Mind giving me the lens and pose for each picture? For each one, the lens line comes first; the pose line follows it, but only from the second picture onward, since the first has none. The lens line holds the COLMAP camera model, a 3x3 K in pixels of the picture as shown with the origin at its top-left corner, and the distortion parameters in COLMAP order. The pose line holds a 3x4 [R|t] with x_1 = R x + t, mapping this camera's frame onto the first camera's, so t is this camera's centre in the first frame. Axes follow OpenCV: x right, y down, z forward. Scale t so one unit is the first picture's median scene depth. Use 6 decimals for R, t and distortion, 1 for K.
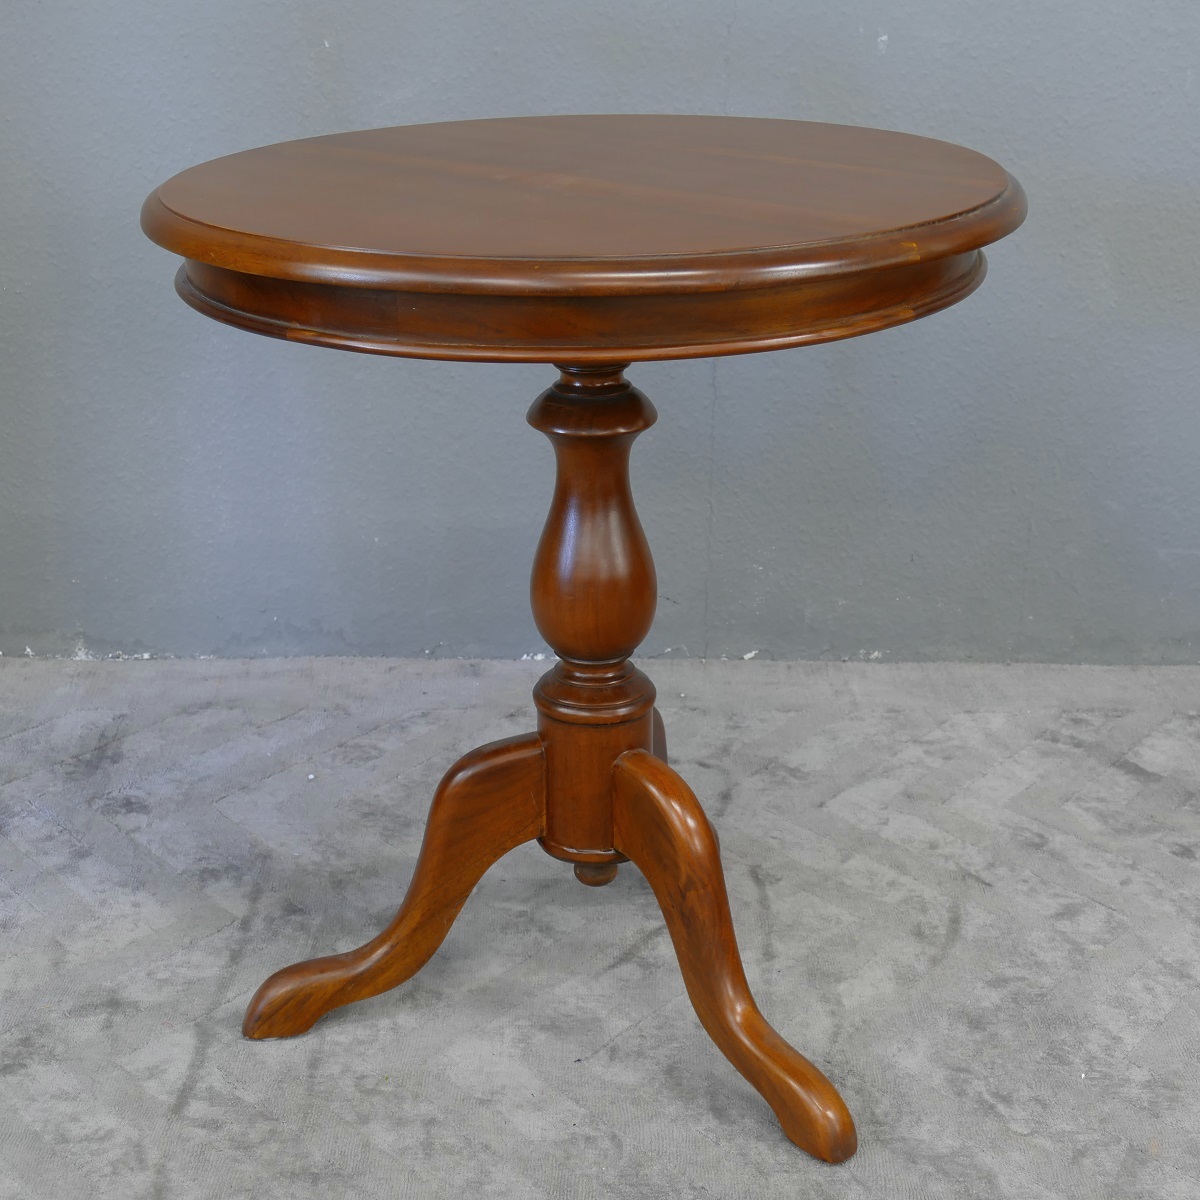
lens RADIAL K [[2089.6, 0, 588.7], [0, 2089.6, 590.4], [0, 0, 1]] dist [-0.024221, 0.000000]
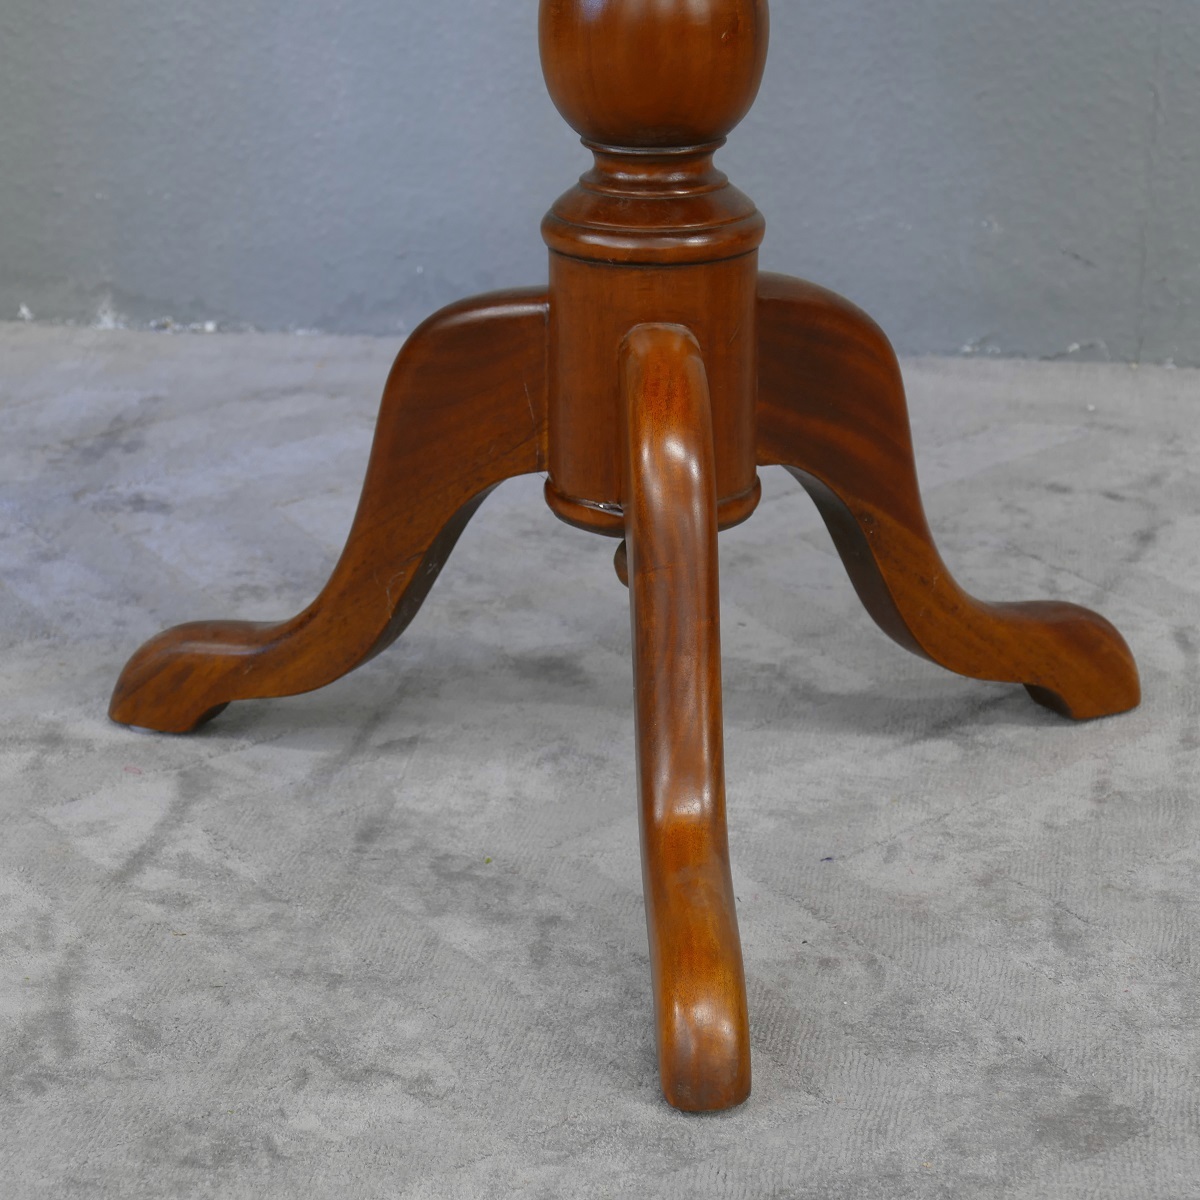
lens RADIAL K [[3203.4, 0, 594.3], [0, 3203.4, 604.5], [0, 0, 1]] dist [-0.058814, 0.000000]
pose [[0.988410, 0.044584, -0.145115, 0.050205], [-0.046682, 0.998848, -0.011081, 0.153243], [0.144454, 0.017727, 0.989353, 0.119531]]
